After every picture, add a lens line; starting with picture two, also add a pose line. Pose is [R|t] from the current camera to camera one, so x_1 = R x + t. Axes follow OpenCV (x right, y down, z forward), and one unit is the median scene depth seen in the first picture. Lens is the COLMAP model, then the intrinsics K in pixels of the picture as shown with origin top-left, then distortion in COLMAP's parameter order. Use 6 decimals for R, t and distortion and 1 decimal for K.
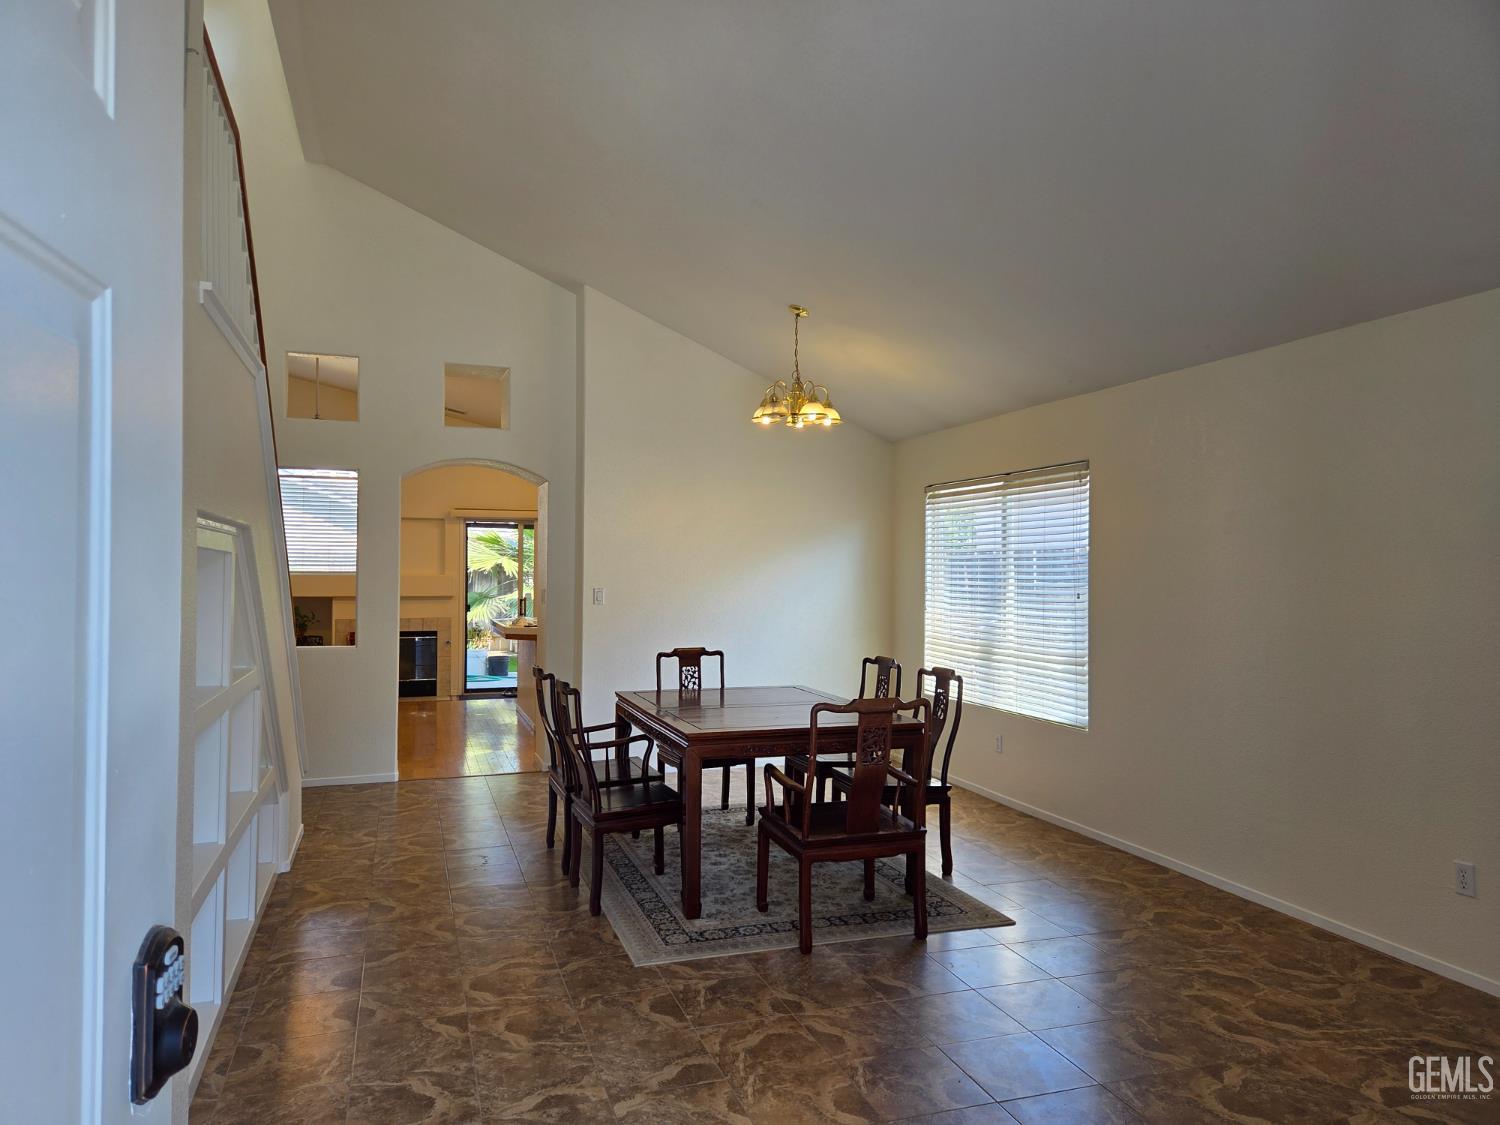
lens RADIAL K [[1015.7, 0, 753.6], [0, 1015.7, 567.3], [0, 0, 1]] dist [0.055892, -0.036045]
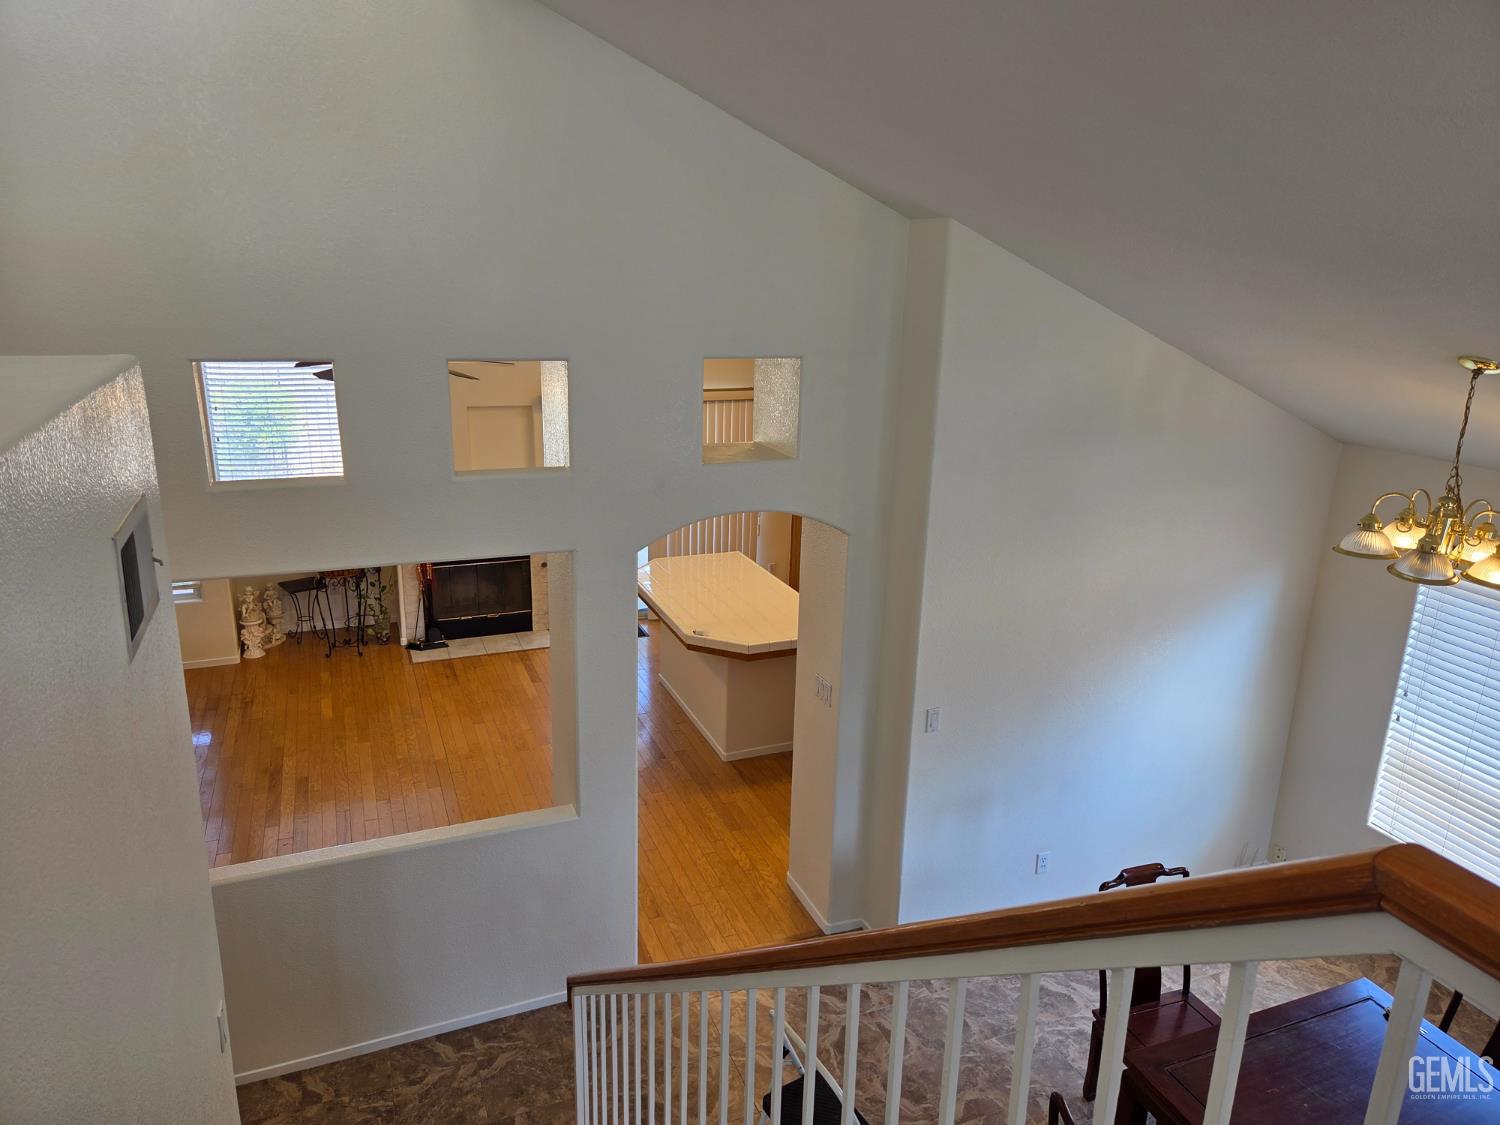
lens RADIAL K [[1015.7, 0, 763.4], [0, 1015.7, 555.2], [0, 0, 1]] dist [0.055892, -0.036045]
pose [[0.997686, -0.000986, 0.067984, -0.187177], [-0.017994, 0.960414, 0.277994, -0.154309], [-0.065567, -0.278574, 0.958174, 0.249350]]
